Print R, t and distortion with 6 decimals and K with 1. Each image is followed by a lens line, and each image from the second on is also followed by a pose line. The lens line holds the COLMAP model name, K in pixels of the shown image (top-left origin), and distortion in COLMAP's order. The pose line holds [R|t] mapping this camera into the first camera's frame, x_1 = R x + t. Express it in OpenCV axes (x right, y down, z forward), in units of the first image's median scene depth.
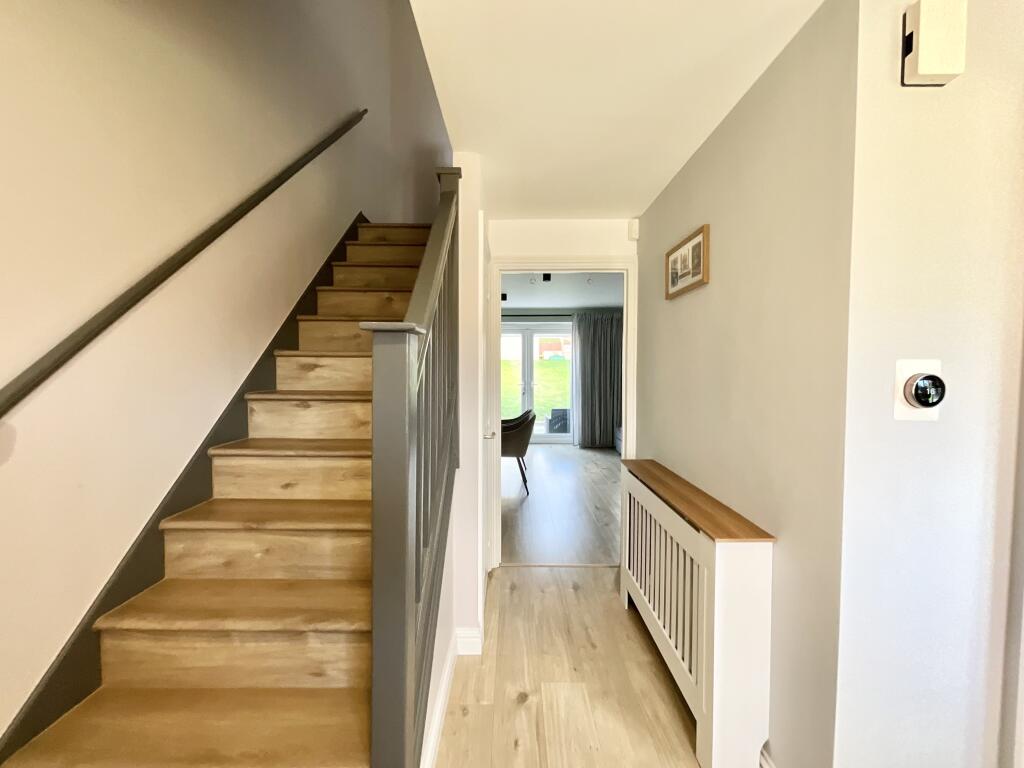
lens RADIAL K [[411.1, 0, 514.7], [0, 411.1, 384.9], [0, 0, 1]] dist [-0.015661, 0.000363]
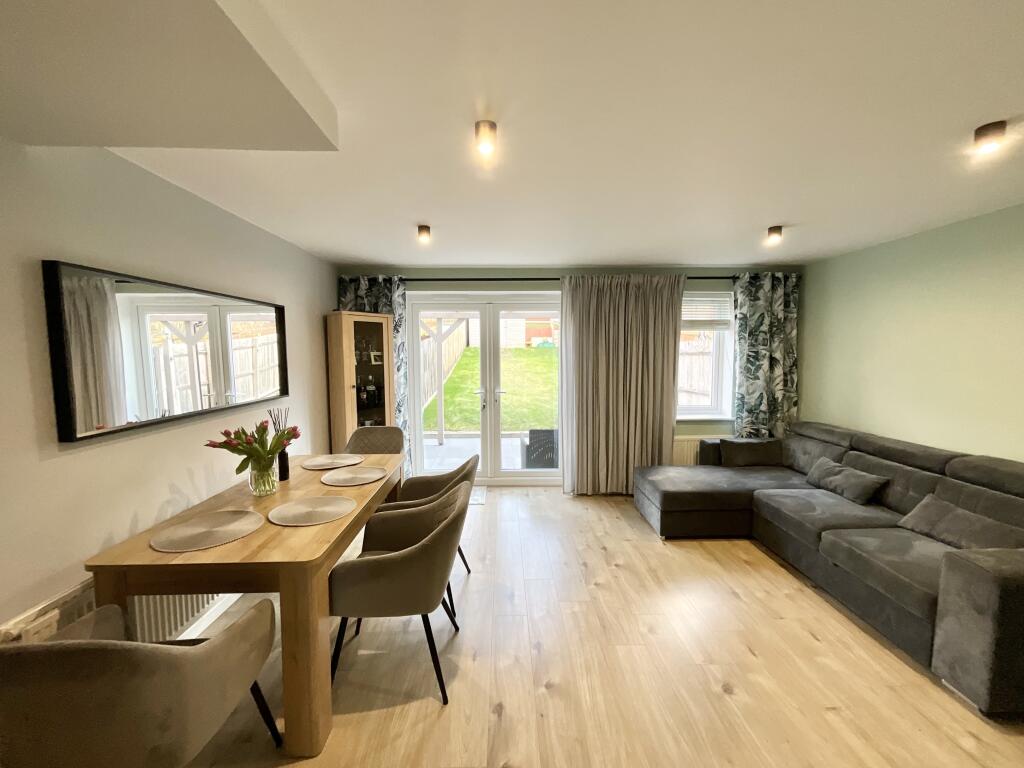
lens RADIAL K [[411.1, 0, 513.6], [0, 411.1, 383.7], [0, 0, 1]] dist [-0.015661, 0.000363]
pose [[0.999830, -0.006409, 0.017314, 0.055393], [0.005877, 0.999514, 0.030608, -0.033119], [-0.017502, -0.030501, 0.999382, 0.371782]]
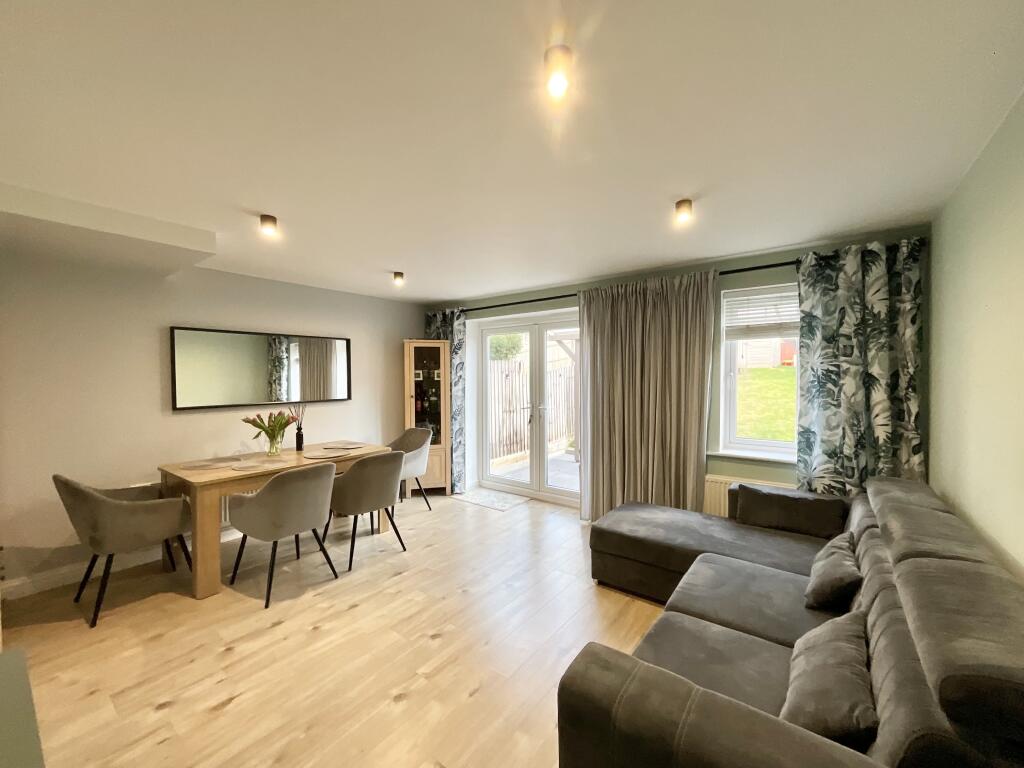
lens RADIAL K [[411.1, 0, 515.2], [0, 411.1, 385.2], [0, 0, 1]] dist [-0.015661, 0.000363]
pose [[0.795017, 0.008119, -0.606532, 0.402945], [-0.022608, 0.999612, -0.016253, -0.026655], [0.606165, 0.026634, 0.794893, 0.454737]]
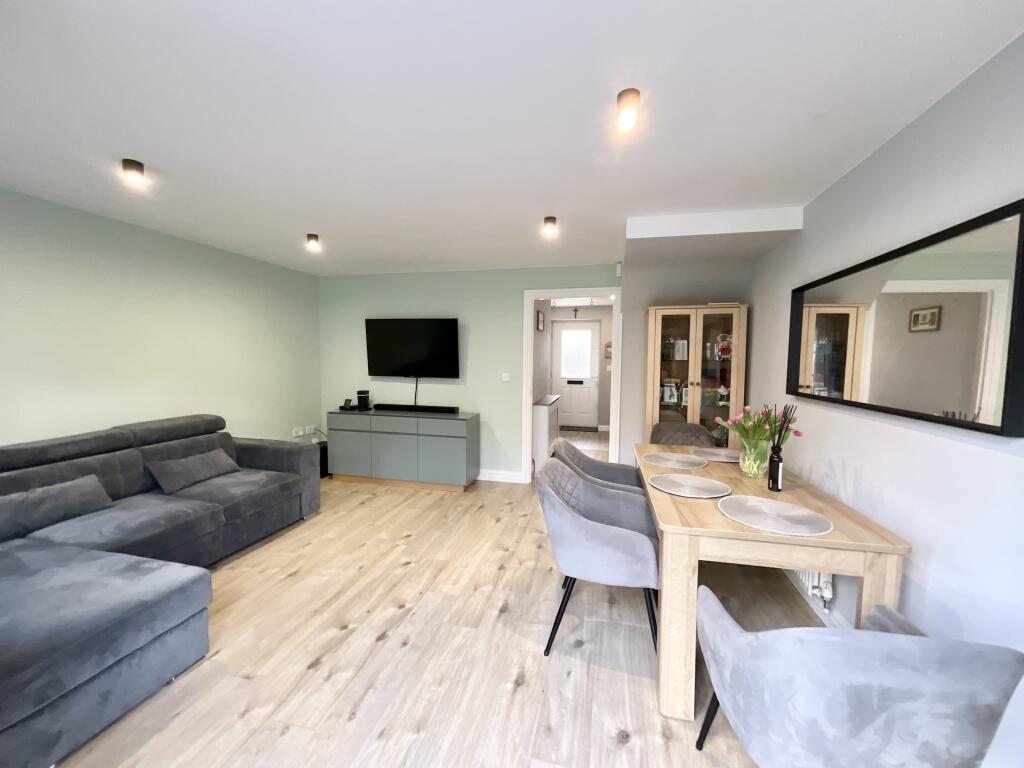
lens RADIAL K [[411.1, 0, 514.2], [0, 411.1, 386.4], [0, 0, 1]] dist [-0.015661, 0.000363]
pose [[-0.971455, -0.031912, 0.235066, -0.018742], [-0.003735, 0.992845, 0.119348, -0.048426], [-0.237193, 0.115063, -0.964624, 1.000933]]
